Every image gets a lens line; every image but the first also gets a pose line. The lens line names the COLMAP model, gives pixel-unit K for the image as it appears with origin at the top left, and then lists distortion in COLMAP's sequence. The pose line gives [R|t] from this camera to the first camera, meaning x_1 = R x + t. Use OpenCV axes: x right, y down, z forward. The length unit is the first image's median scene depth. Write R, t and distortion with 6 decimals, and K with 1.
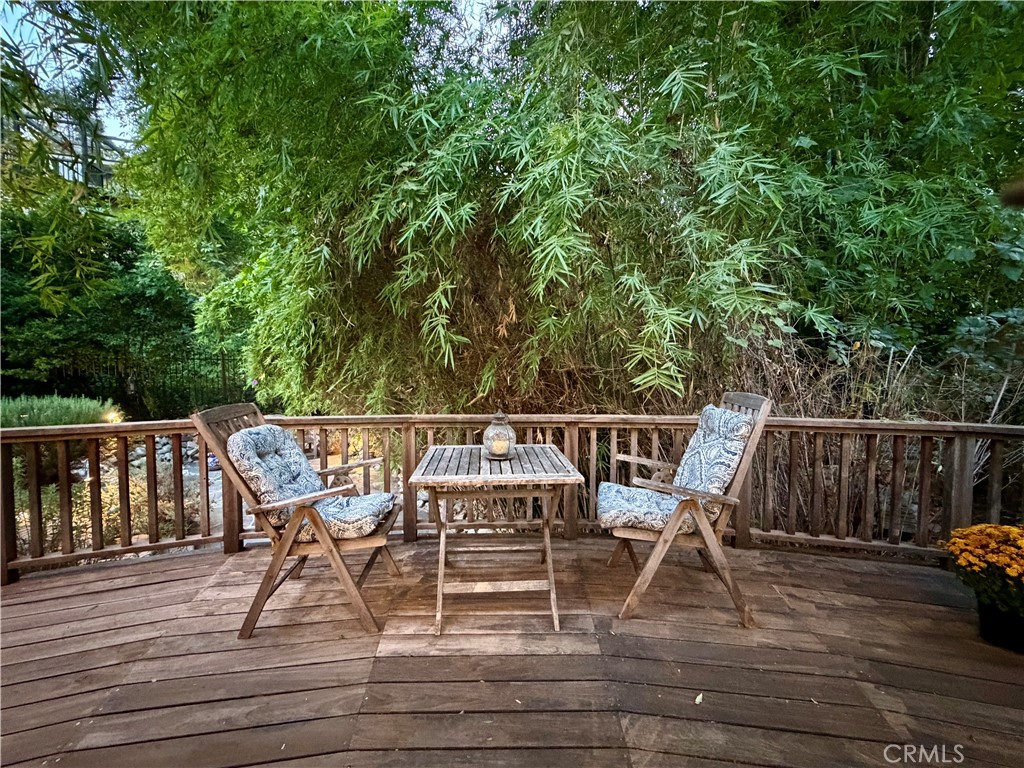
lens RADIAL K [[420.9, 0, 509.5], [0, 420.9, 383.7], [0, 0, 1]] dist [0.001171, -0.000316]
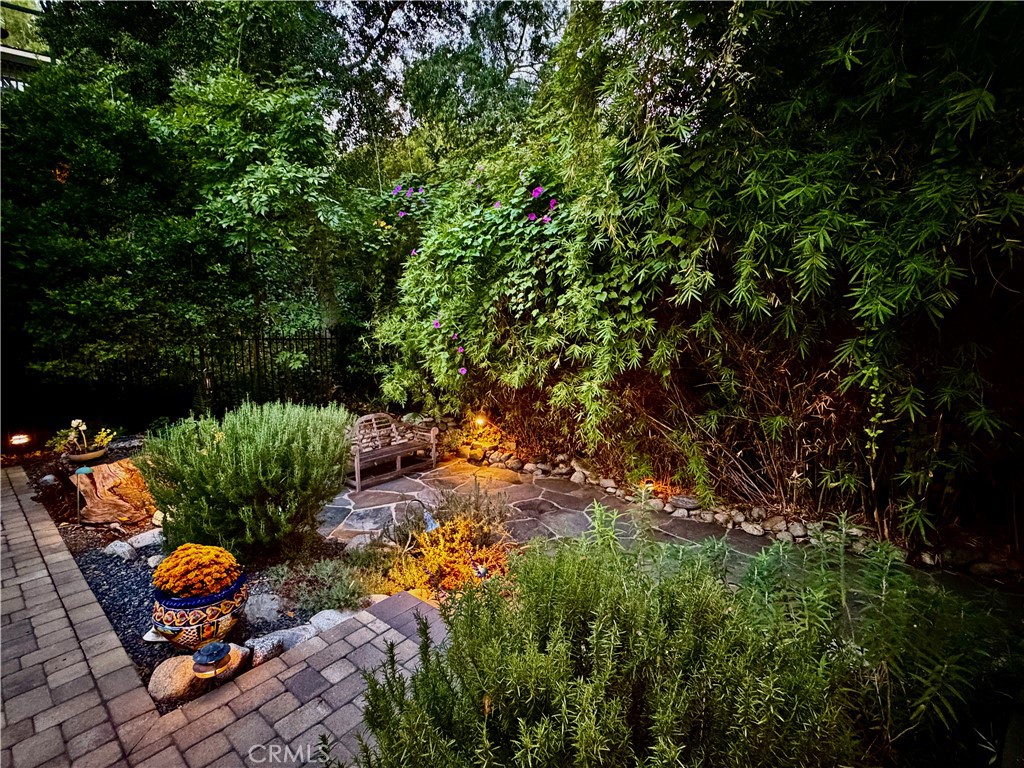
lens RADIAL K [[465.1, 0, 512.0], [0, 465.1, 384.0], [0, 0, 1]] dist [-0.001448, -0.000744]
pose [[0.969513, -0.038832, 0.241945, -0.682817], [0.026804, 0.998245, 0.052809, -0.019228], [-0.243571, -0.044714, 0.968852, 0.185641]]
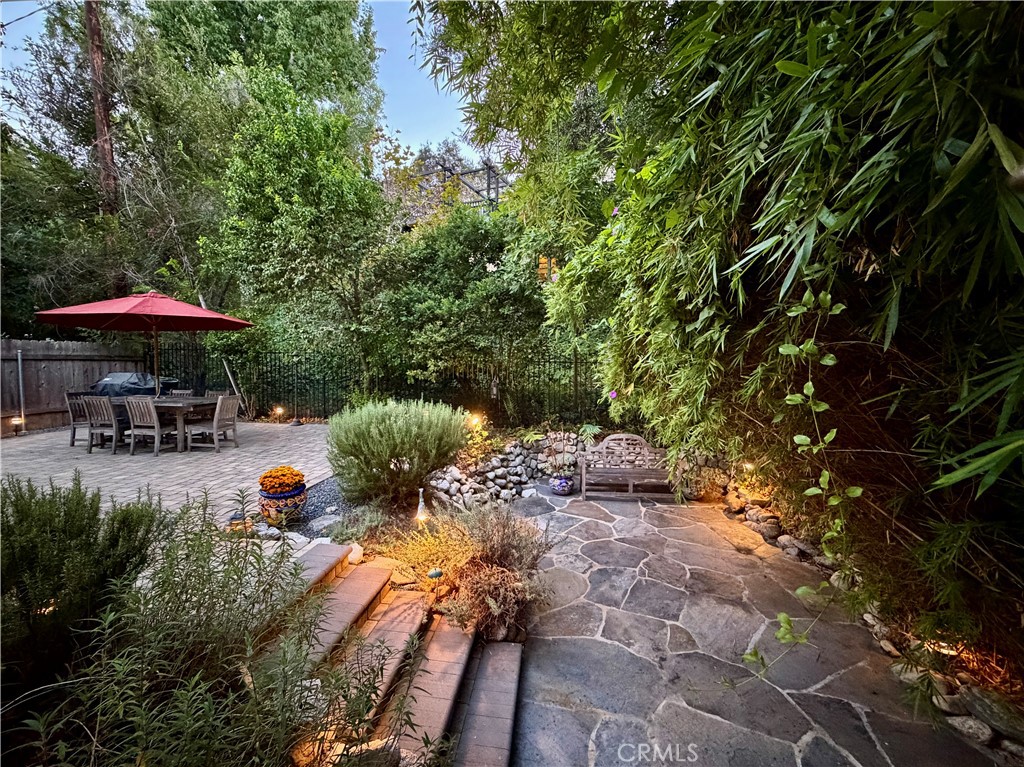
lens RADIAL K [[420.9, 0, 509.5], [0, 420.9, 383.2], [0, 0, 1]] dist [0.001171, -0.000316]
pose [[0.728571, 0.035417, -0.684054, -0.246982], [-0.046574, 0.998913, 0.002114, -0.014034], [0.683385, 0.030319, 0.729429, 0.366338]]
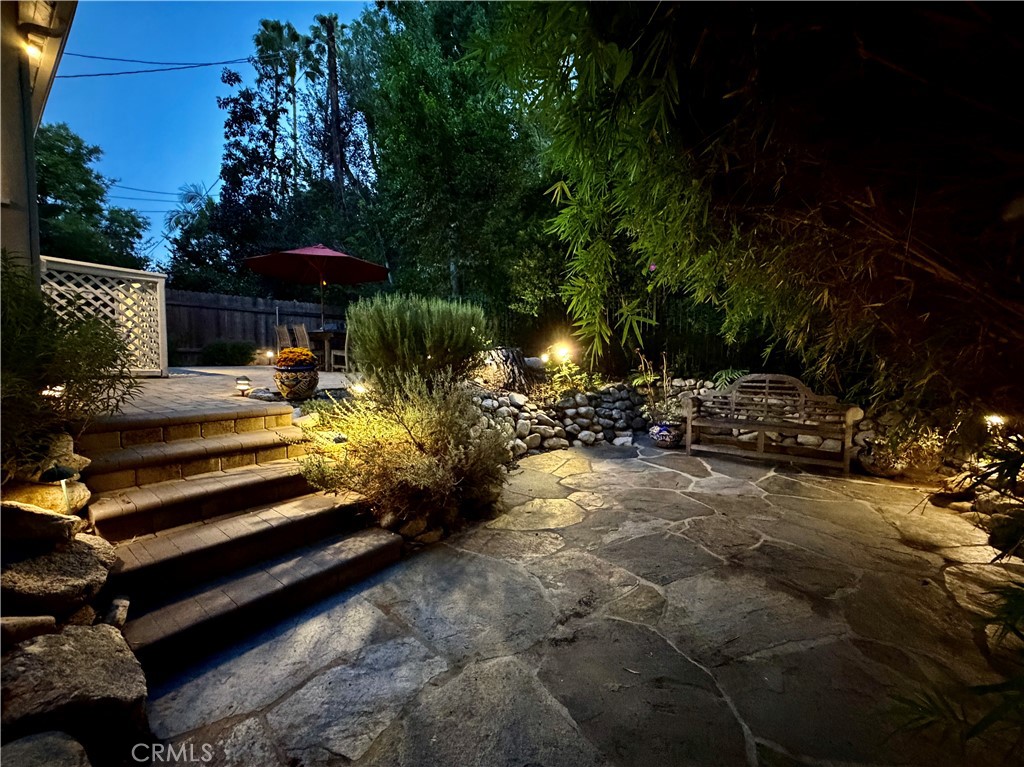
lens RADIAL K [[420.9, 0, 509.5], [0, 420.9, 383.2], [0, 0, 1]] dist [0.001171, -0.000316]
pose [[0.282723, 0.064034, -0.957062, -0.181305], [-0.070355, 0.996466, 0.045887, 0.112103], [0.956618, 0.054361, 0.286229, 0.685839]]
